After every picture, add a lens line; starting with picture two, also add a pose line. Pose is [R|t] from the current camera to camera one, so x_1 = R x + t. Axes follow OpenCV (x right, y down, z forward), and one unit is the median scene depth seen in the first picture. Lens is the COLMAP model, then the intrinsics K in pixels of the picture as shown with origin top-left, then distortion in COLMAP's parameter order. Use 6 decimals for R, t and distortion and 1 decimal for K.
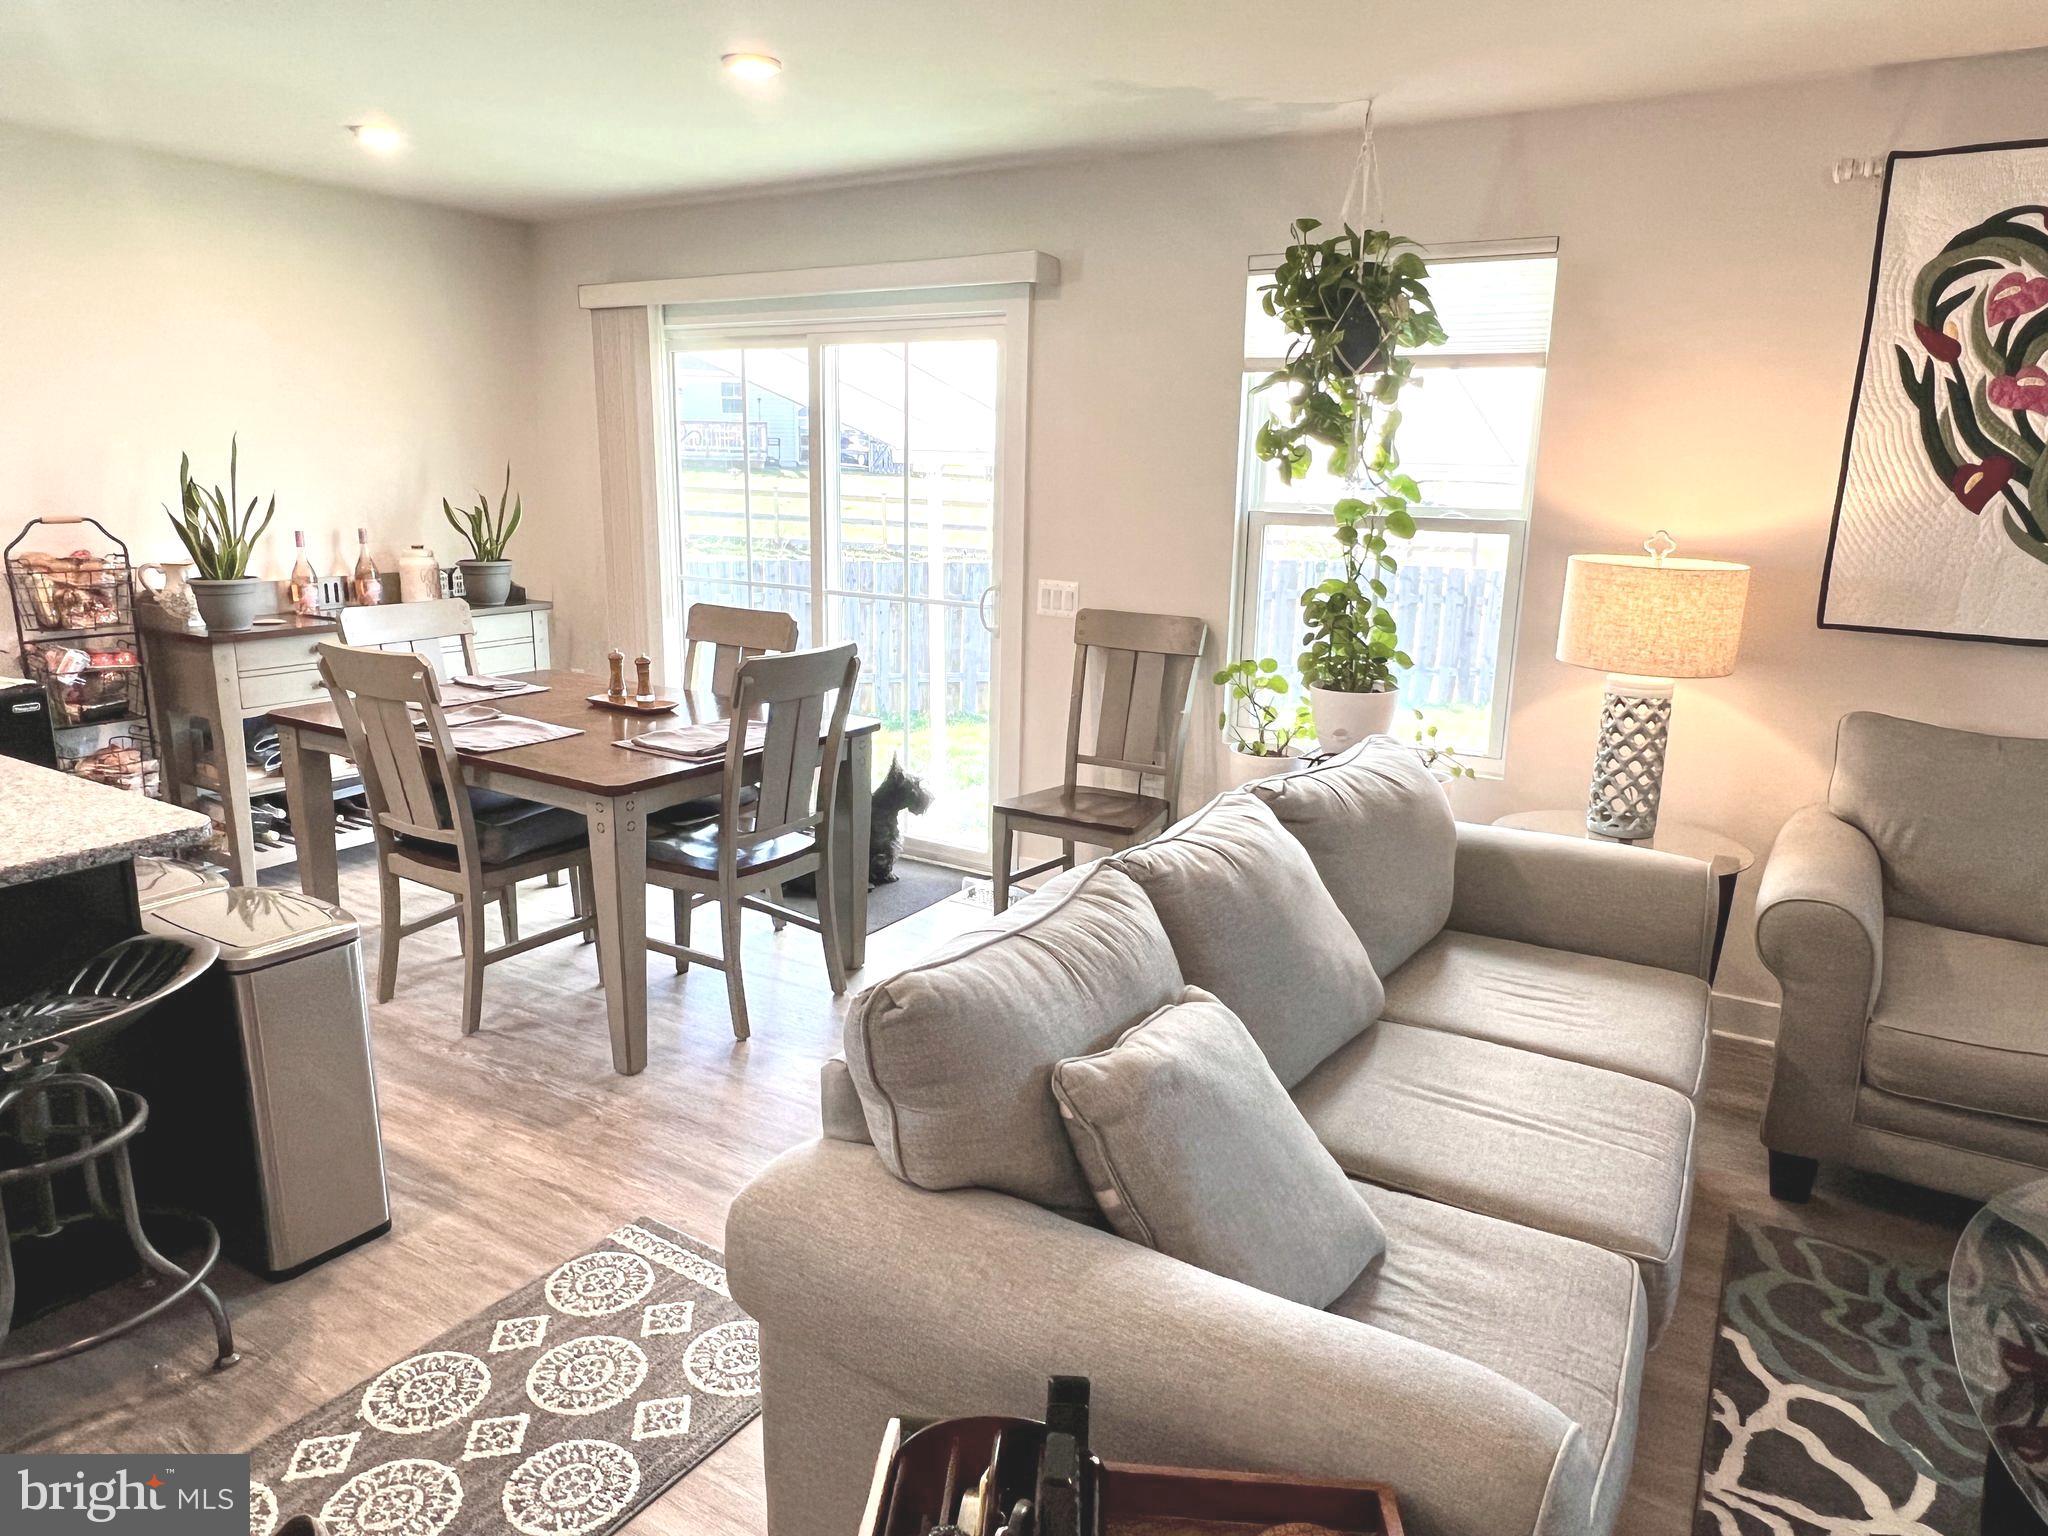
lens RADIAL K [[1337.2, 0, 1026.4], [0, 1337.2, 777.4], [0, 0, 1]] dist [-0.008756, -0.004346]
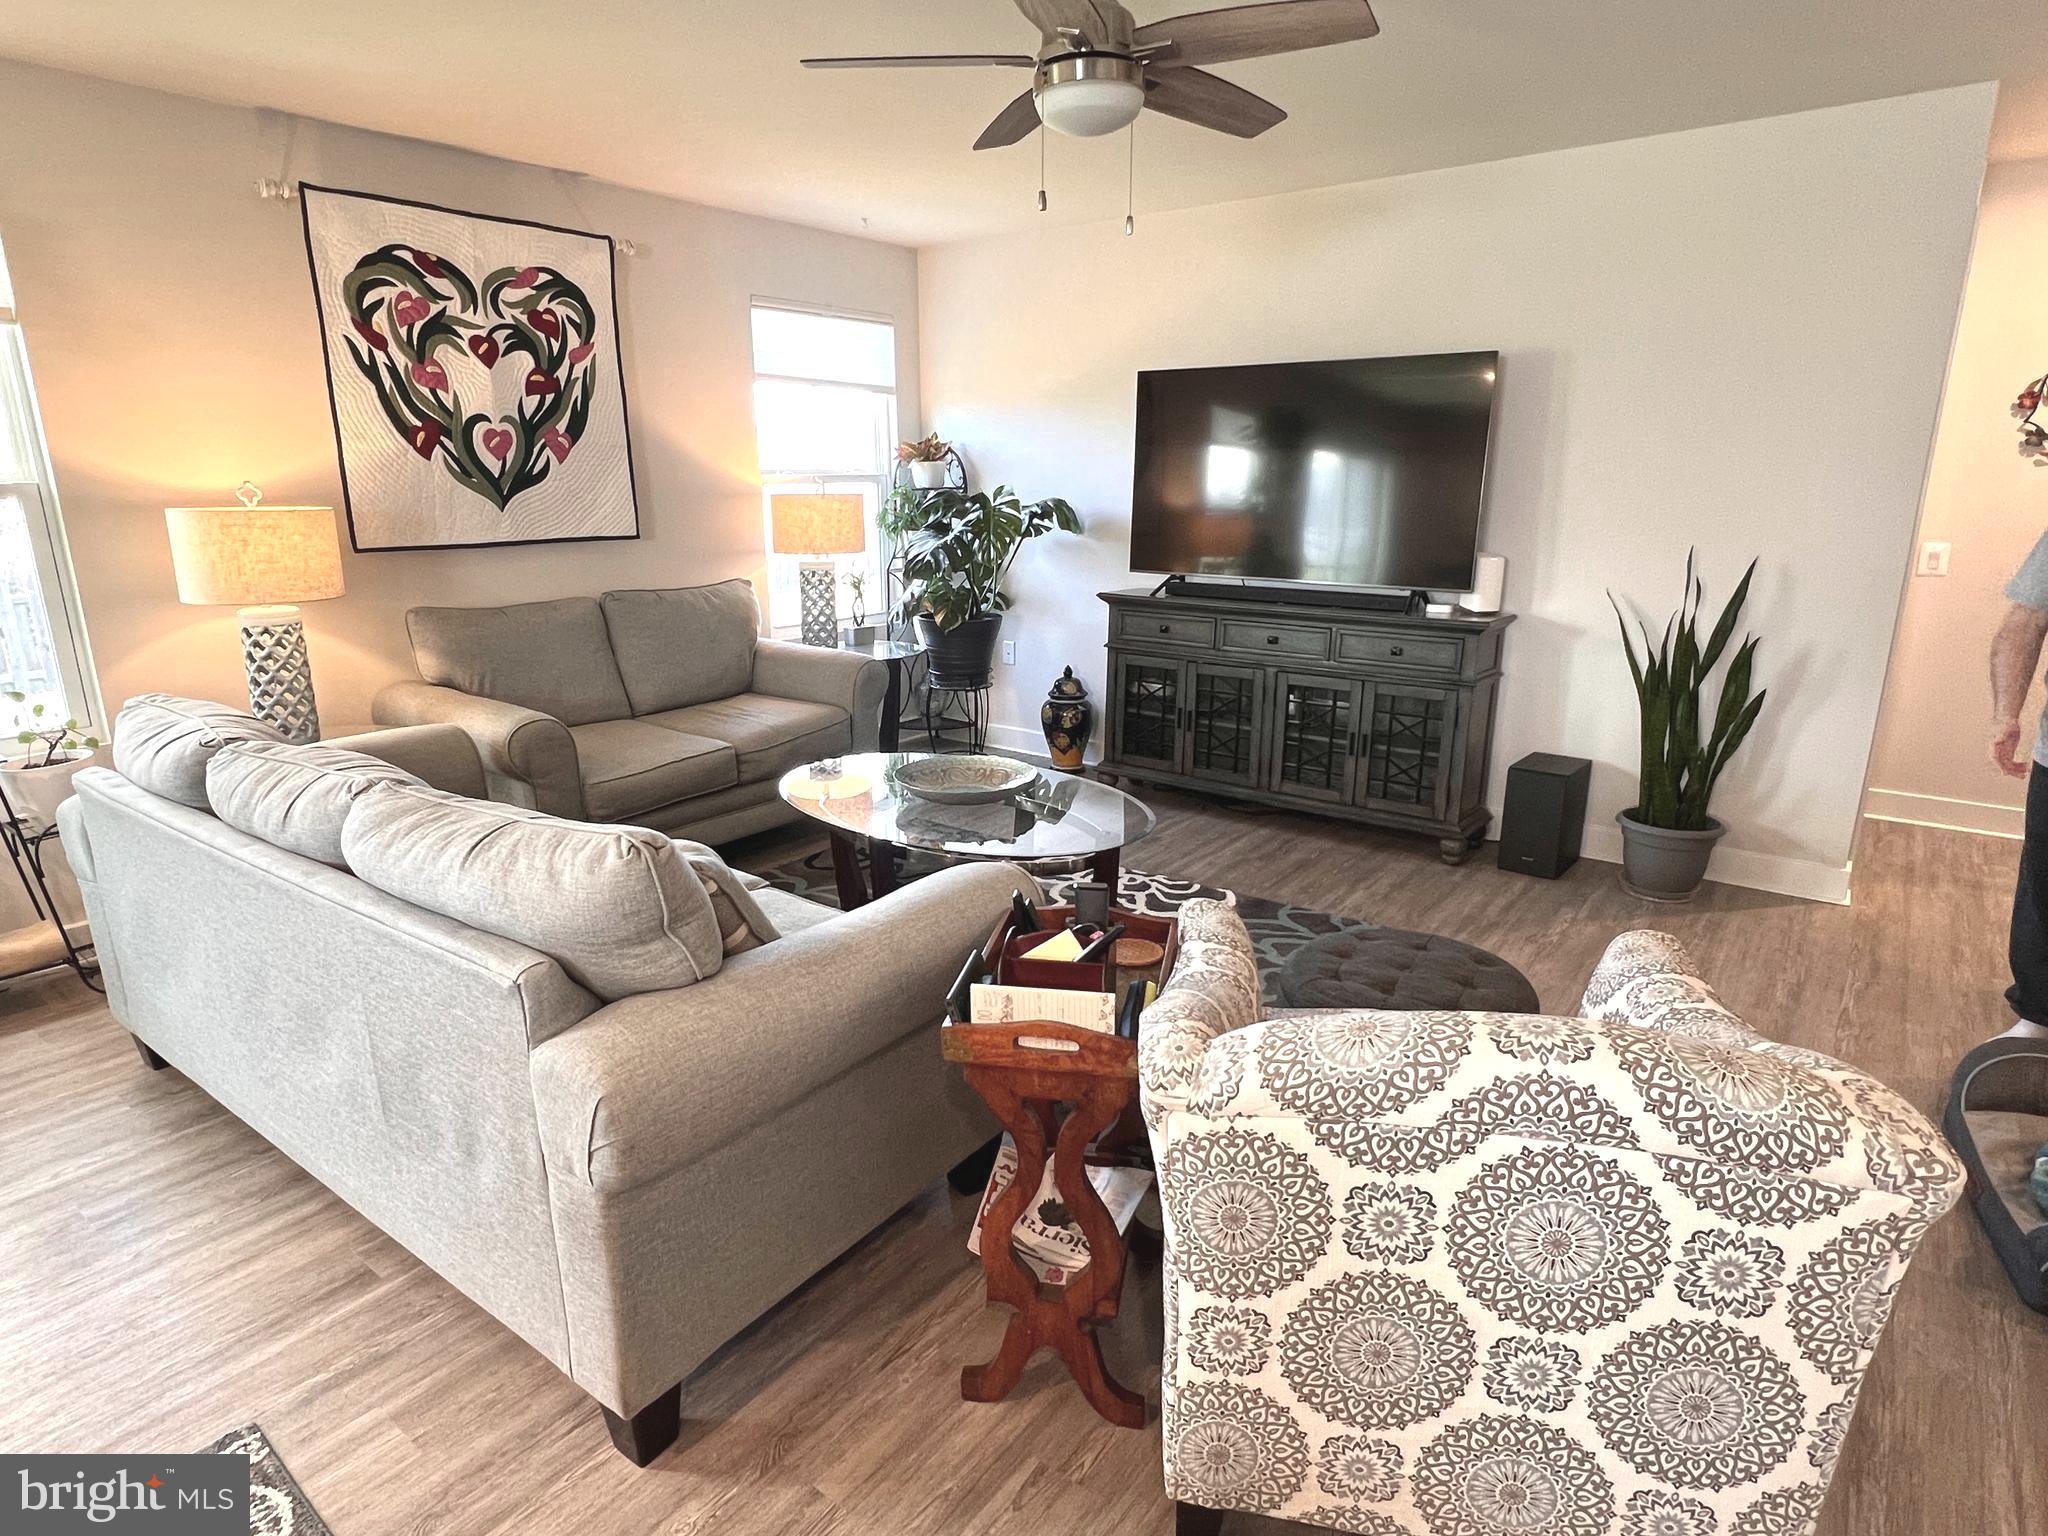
lens RADIAL K [[1144.4, 0, 1027.8], [0, 1144.4, 771.9], [0, 0, 1]] dist [-0.002854, -0.000511]
pose [[0.077527, -0.273618, 0.958709, -0.525726], [0.234774, 0.939572, 0.249171, -0.036868], [-0.968953, 0.205763, 0.137081, 0.268759]]
